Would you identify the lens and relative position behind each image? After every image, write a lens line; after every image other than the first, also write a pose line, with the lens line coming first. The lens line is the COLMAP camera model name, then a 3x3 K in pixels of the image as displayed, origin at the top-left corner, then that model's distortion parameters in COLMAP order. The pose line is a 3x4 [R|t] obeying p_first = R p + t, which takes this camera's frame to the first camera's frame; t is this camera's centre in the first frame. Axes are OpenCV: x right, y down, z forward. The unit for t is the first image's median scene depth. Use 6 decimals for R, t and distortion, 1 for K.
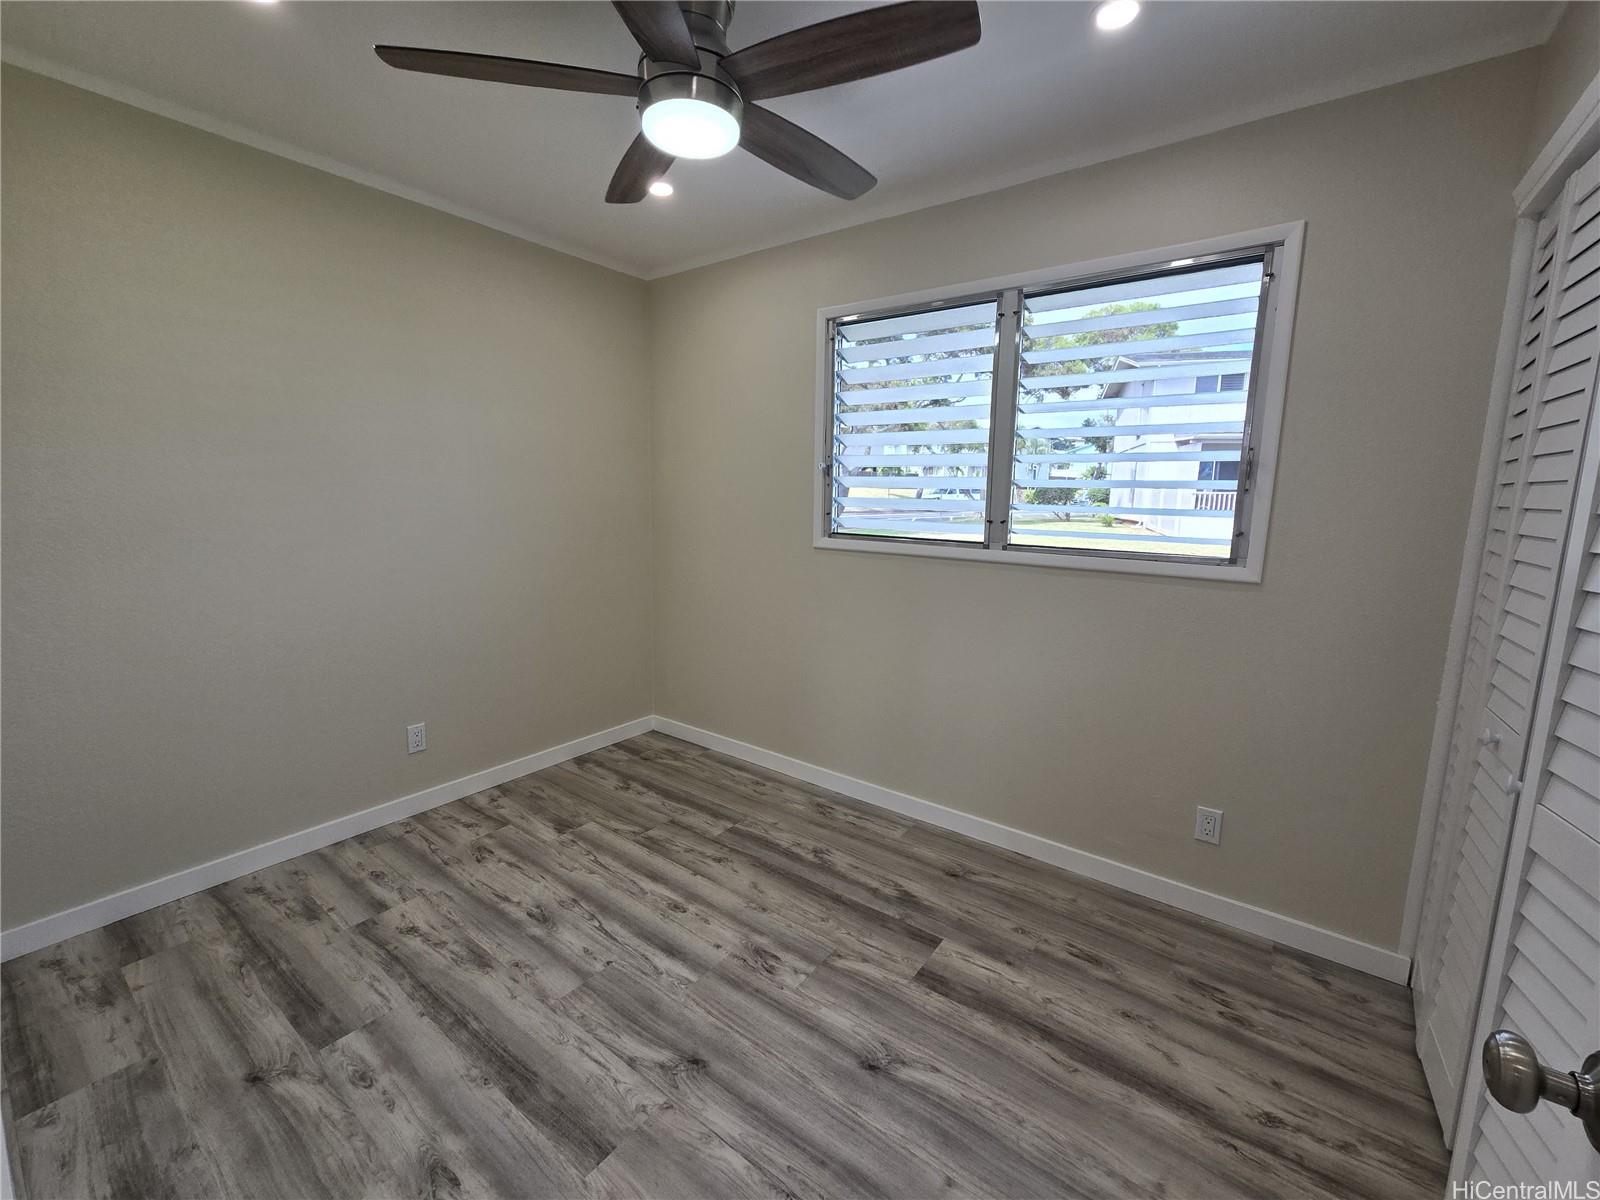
lens RADIAL K [[656.4, 0, 807.7], [0, 656.4, 589.5], [0, 0, 1]] dist [0.002774, 0.000720]
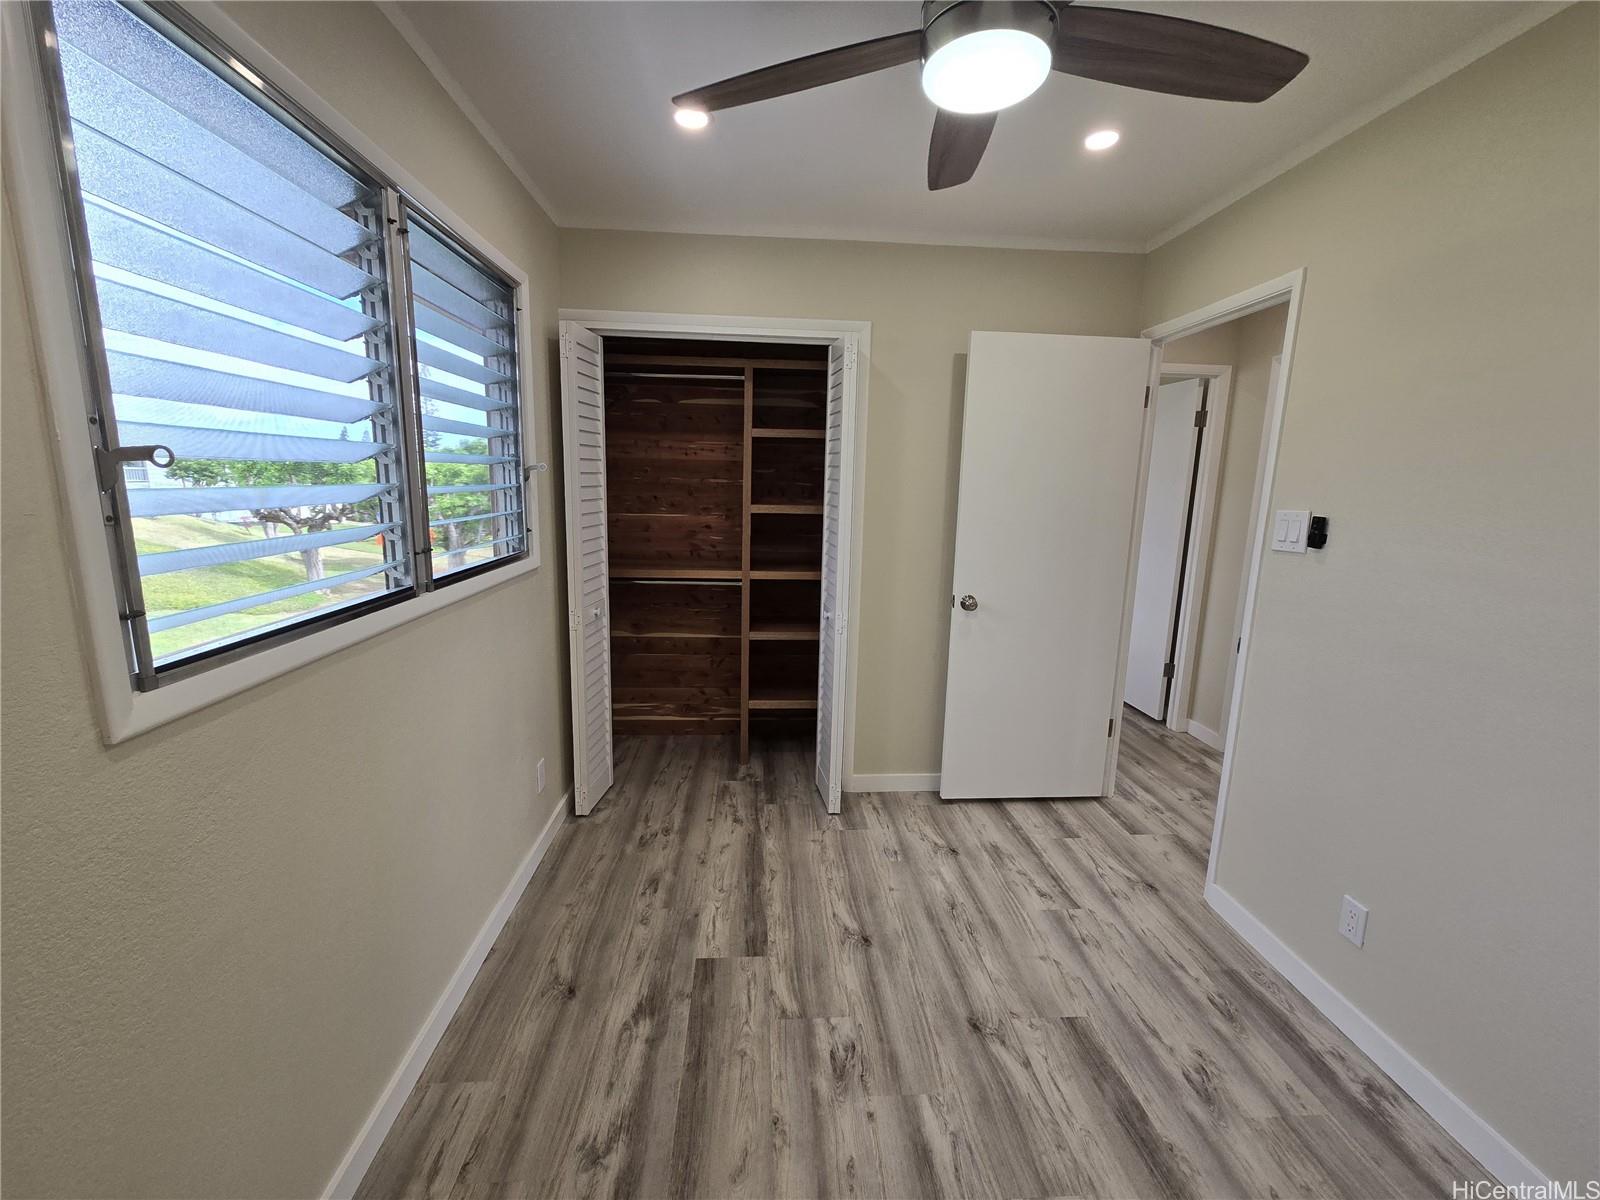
lens RADIAL K [[656.4, 0, 807.7], [0, 656.4, 589.5], [0, 0, 1]] dist [0.002774, 0.000720]
pose [[-0.641797, -0.161716, 0.749629, -0.618264], [0.080115, 0.958025, 0.275263, -0.288060], [-0.762678, 0.236720, -0.601902, 1.499424]]
